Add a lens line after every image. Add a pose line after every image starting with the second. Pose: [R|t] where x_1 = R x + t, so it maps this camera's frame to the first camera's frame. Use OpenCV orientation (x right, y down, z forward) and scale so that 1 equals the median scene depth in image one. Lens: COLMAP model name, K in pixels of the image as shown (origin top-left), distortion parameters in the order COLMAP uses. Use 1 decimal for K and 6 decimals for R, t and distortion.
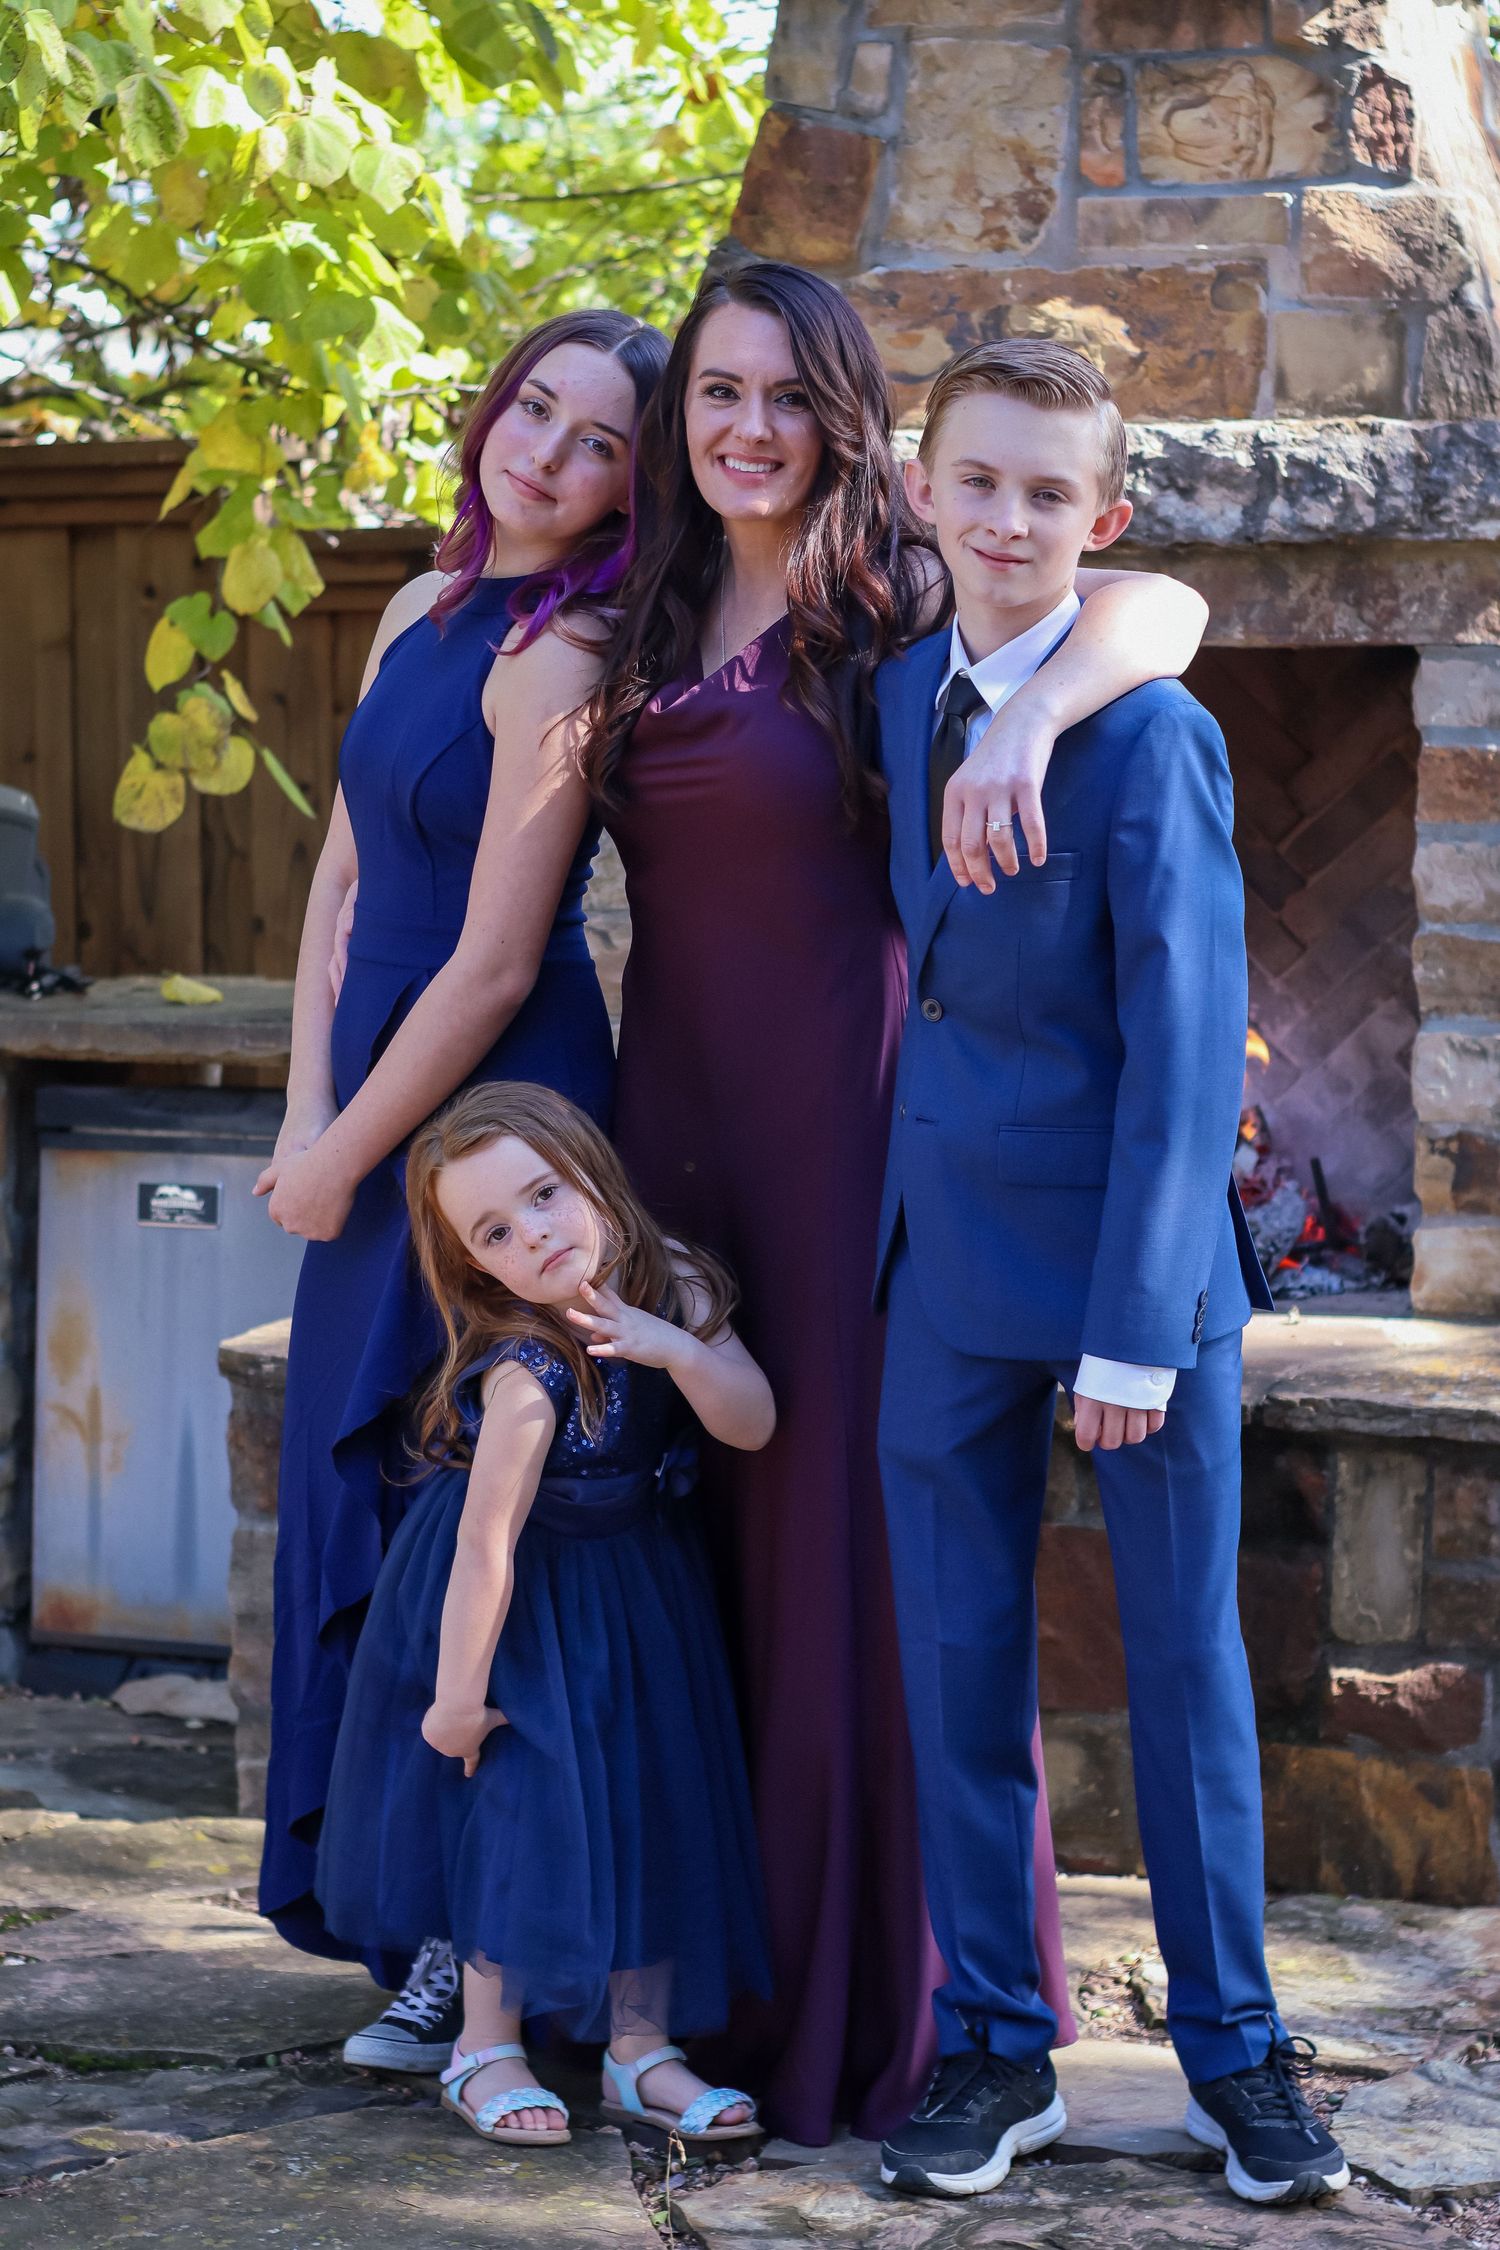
lens RADIAL K [[5029.4, 0, 803.3], [0, 5029.4, 1114.4], [0, 0, 1]] dist [-0.089845, 0.076262]
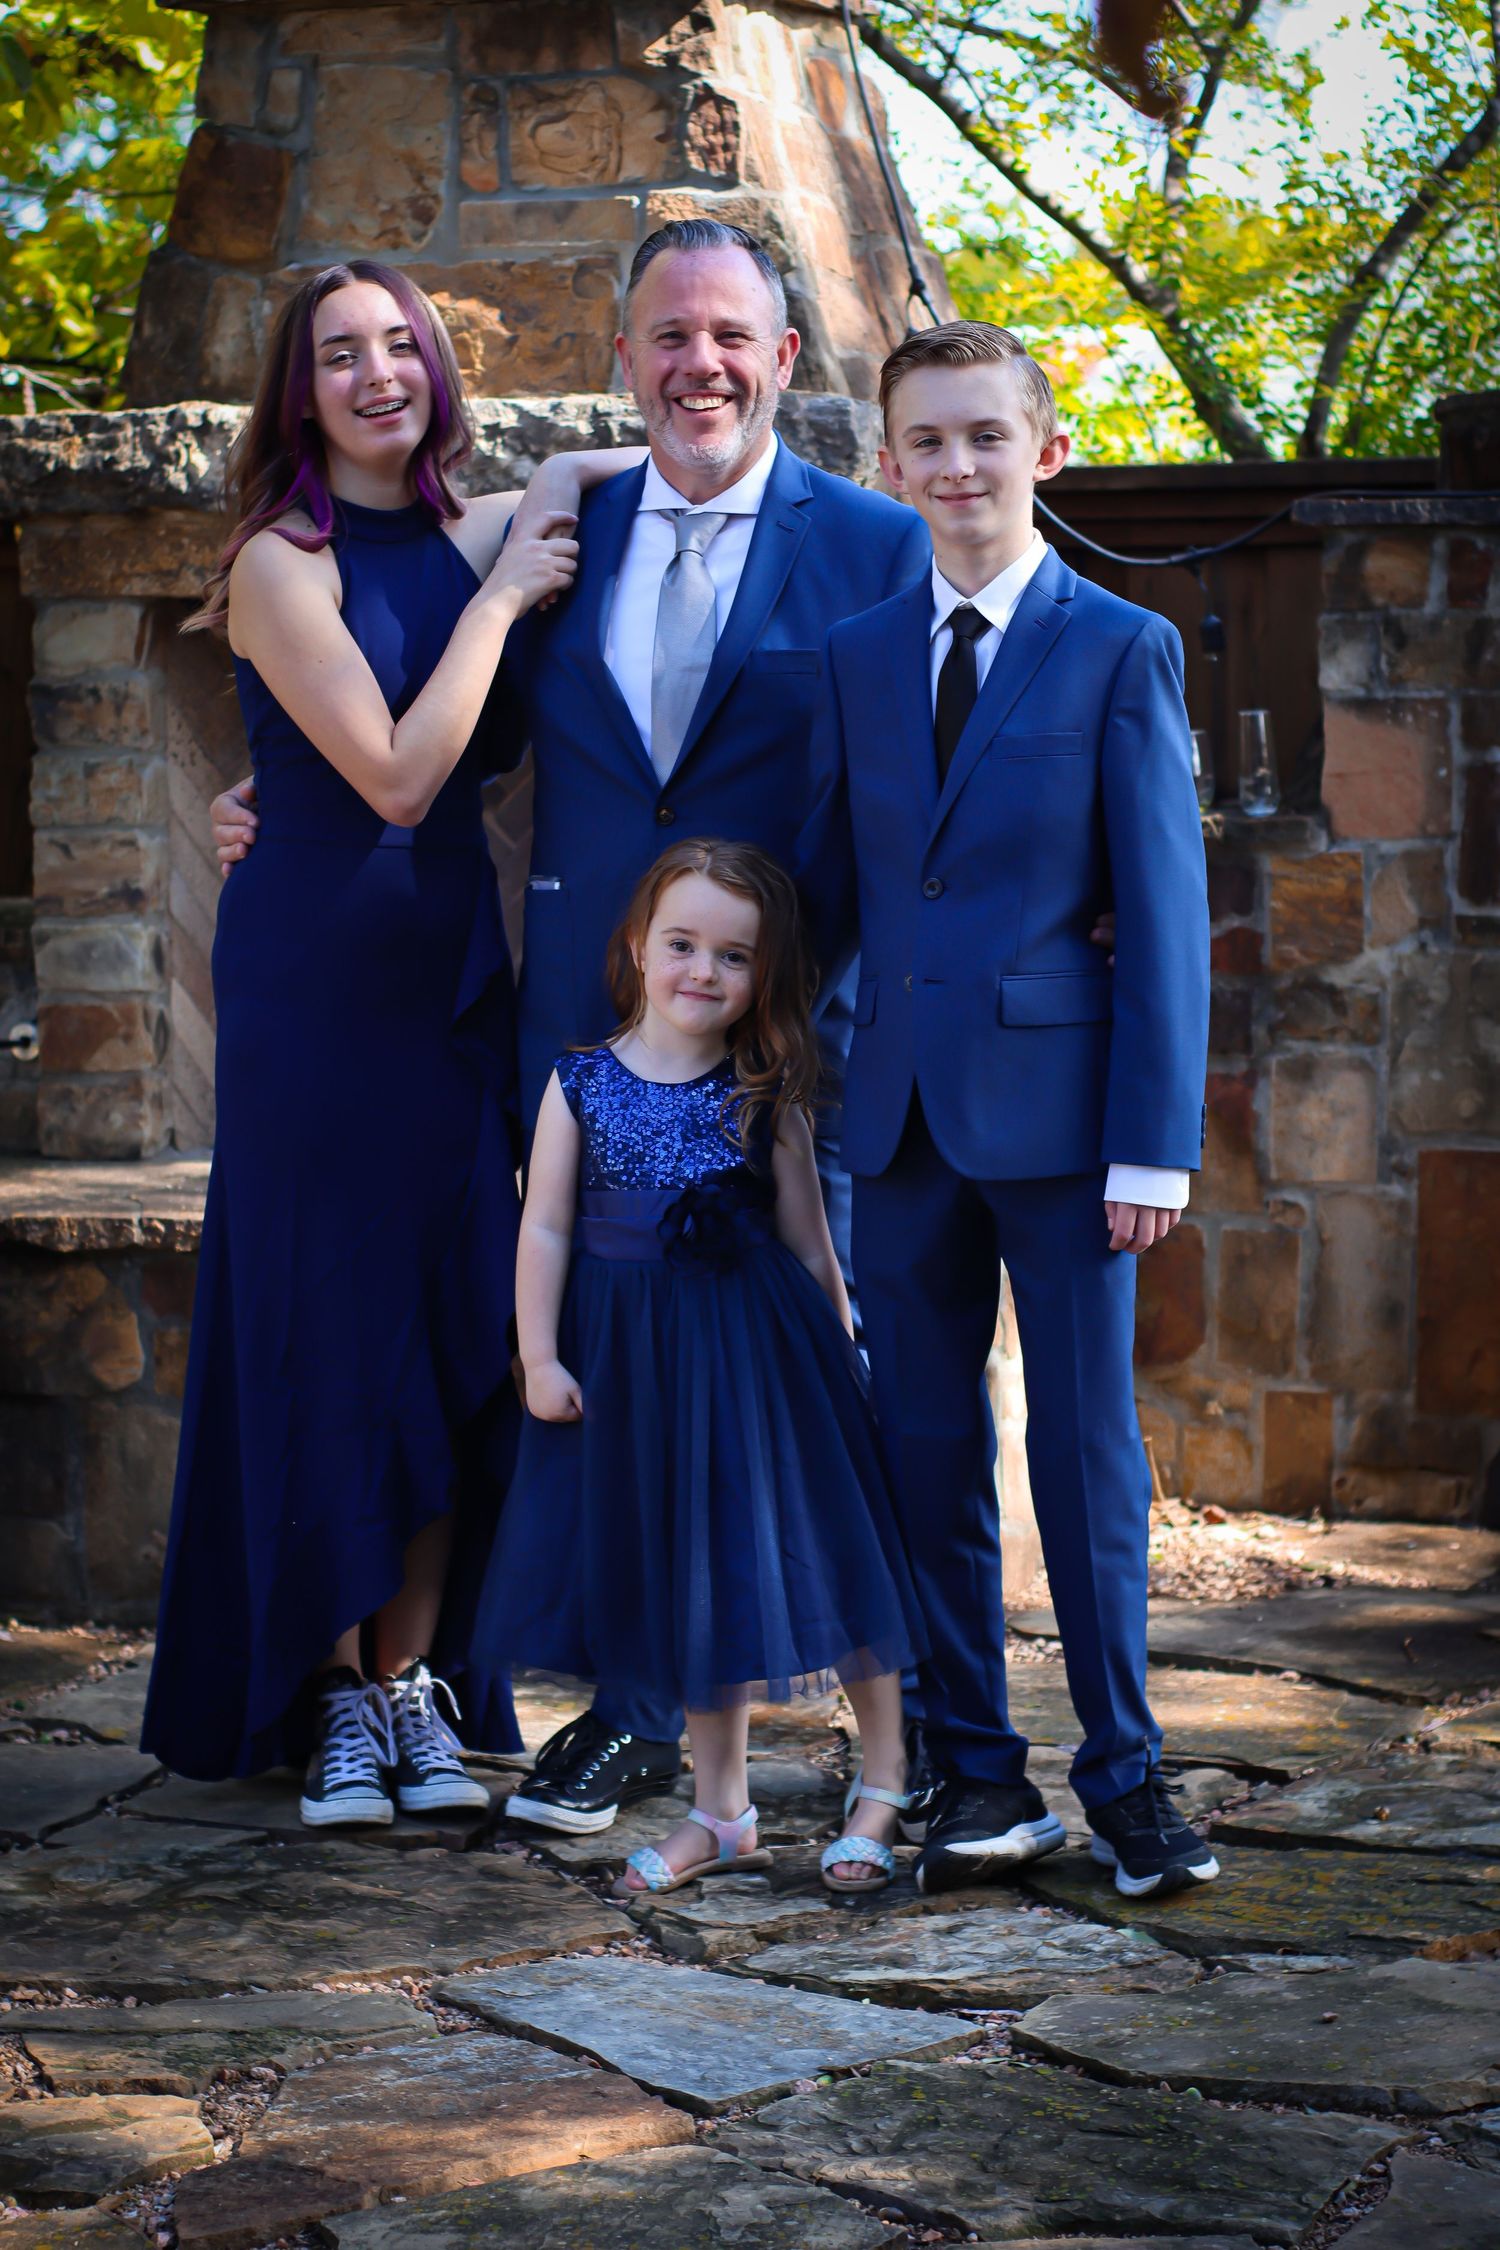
lens RADIAL K [[5029.4, 0, 803.3], [0, 5029.4, 1114.4], [0, 0, 1]] dist [-0.089845, 0.076262]
pose [[0.999939, -0.009705, 0.005243, 0.128319], [0.009663, 0.999923, 0.007823, 0.018922], [-0.005319, -0.007772, 0.999956, -0.156620]]
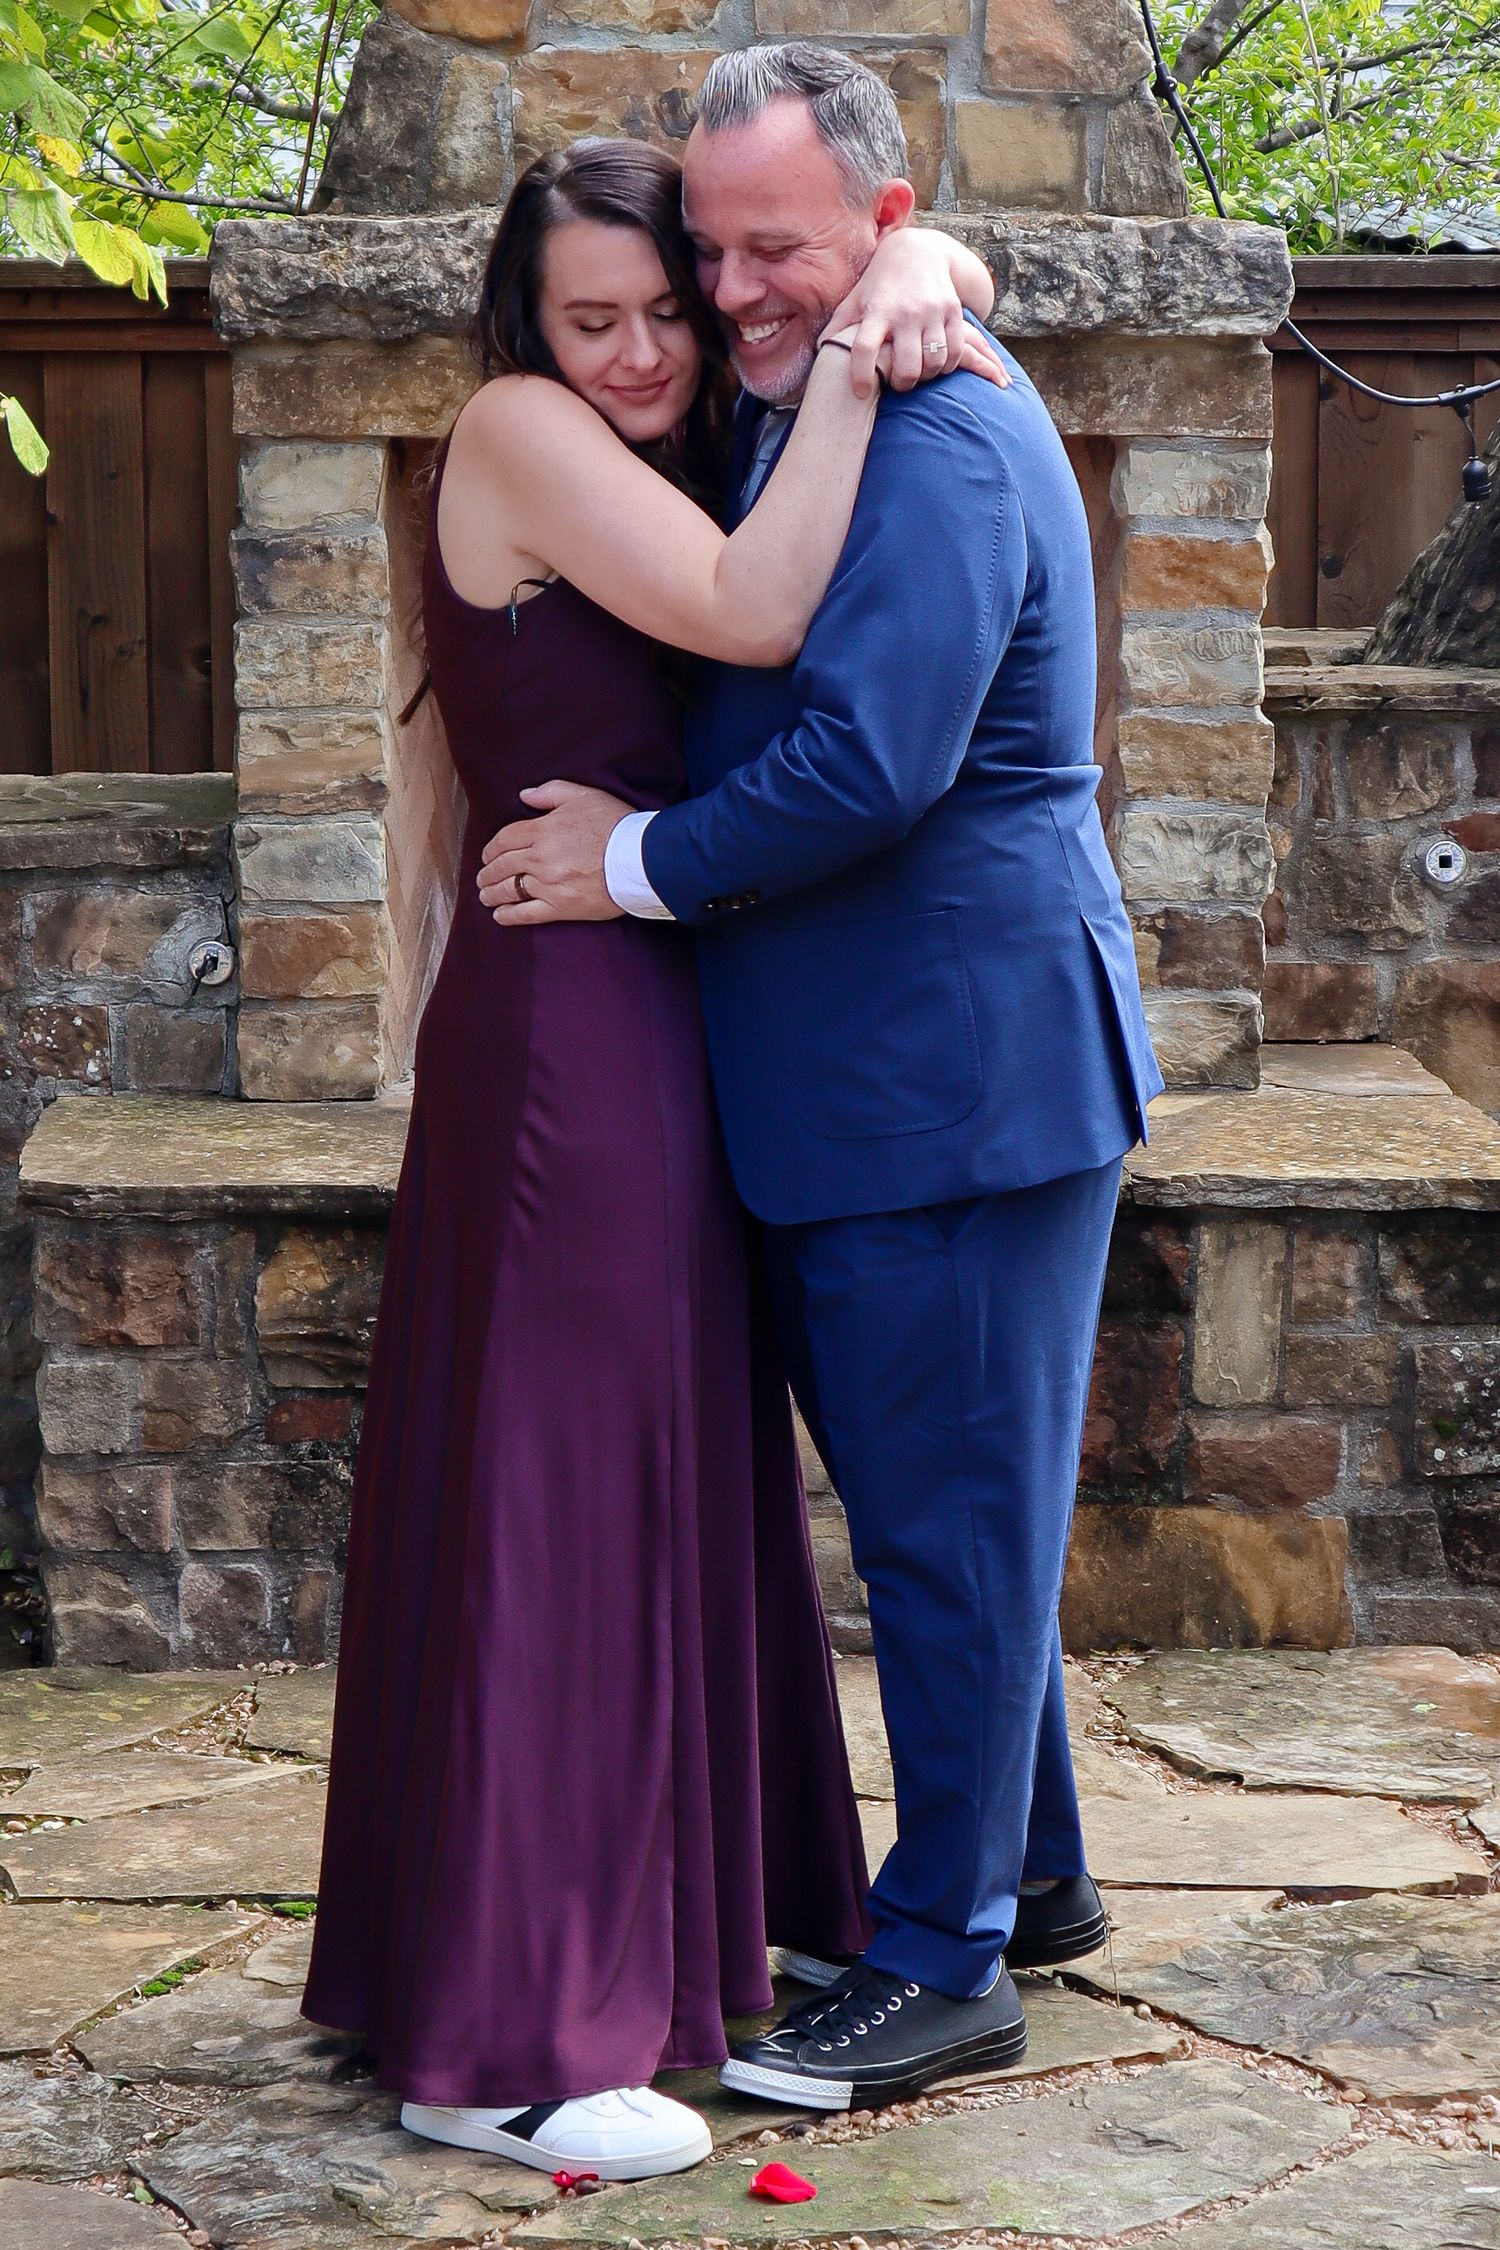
lens RADIAL K [[5775.9, 0, 738.6], [0, 5775.9, 1070.4], [0, 0, 1]] dist [-0.030838, 0.275927]
pose [[0.932177, -0.045347, 0.359150, -0.377190], [0.028265, 0.998212, 0.052674, -0.028243], [-0.360896, -0.038950, 0.931792, -0.075639]]
